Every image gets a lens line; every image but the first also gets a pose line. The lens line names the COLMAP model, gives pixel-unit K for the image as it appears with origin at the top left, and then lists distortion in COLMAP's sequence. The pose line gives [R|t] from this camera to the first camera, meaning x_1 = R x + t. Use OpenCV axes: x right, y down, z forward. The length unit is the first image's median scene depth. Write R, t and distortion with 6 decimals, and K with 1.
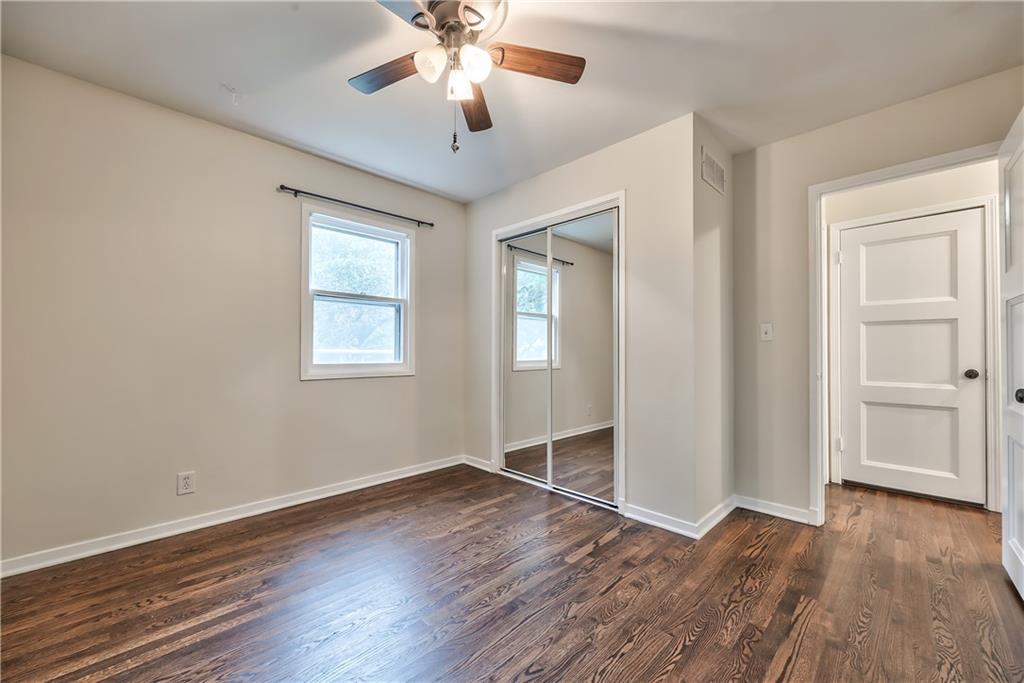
lens RADIAL K [[393.2, 0, 519.8], [0, 393.2, 344.0], [0, 0, 1]] dist [-0.000969, 0.000114]
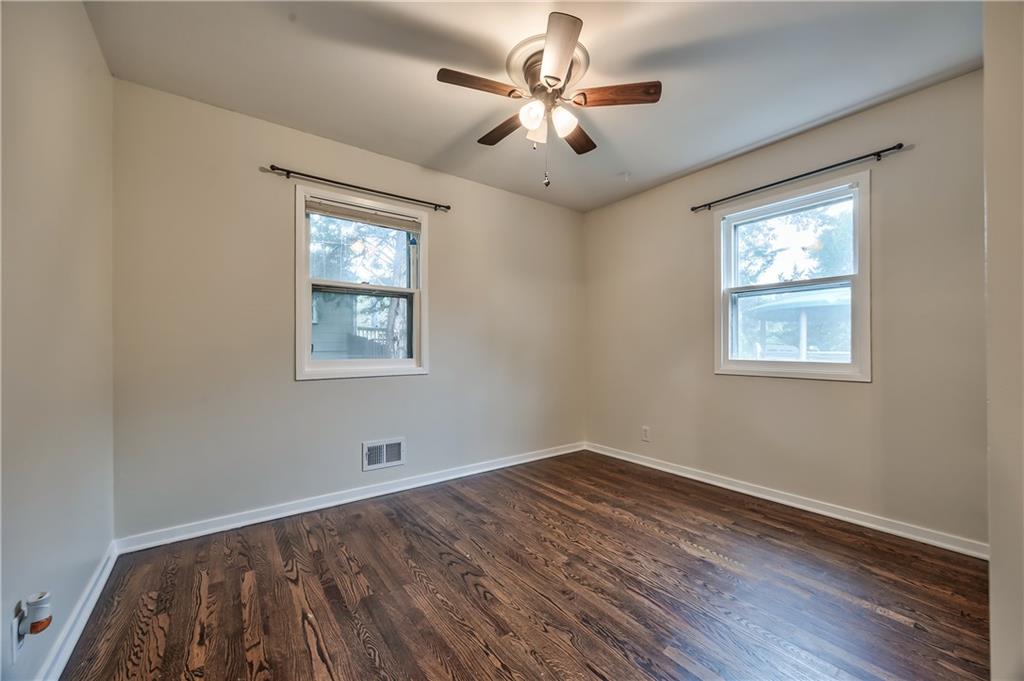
lens RADIAL K [[393.2, 0, 519.8], [0, 393.2, 343.0], [0, 0, 1]] dist [-0.000969, 0.000114]
pose [[-0.135845, -0.012625, -0.990650, 0.654761], [0.020051, 0.999679, -0.015490, 0.012904], [0.990527, -0.021968, -0.135548, 0.650827]]
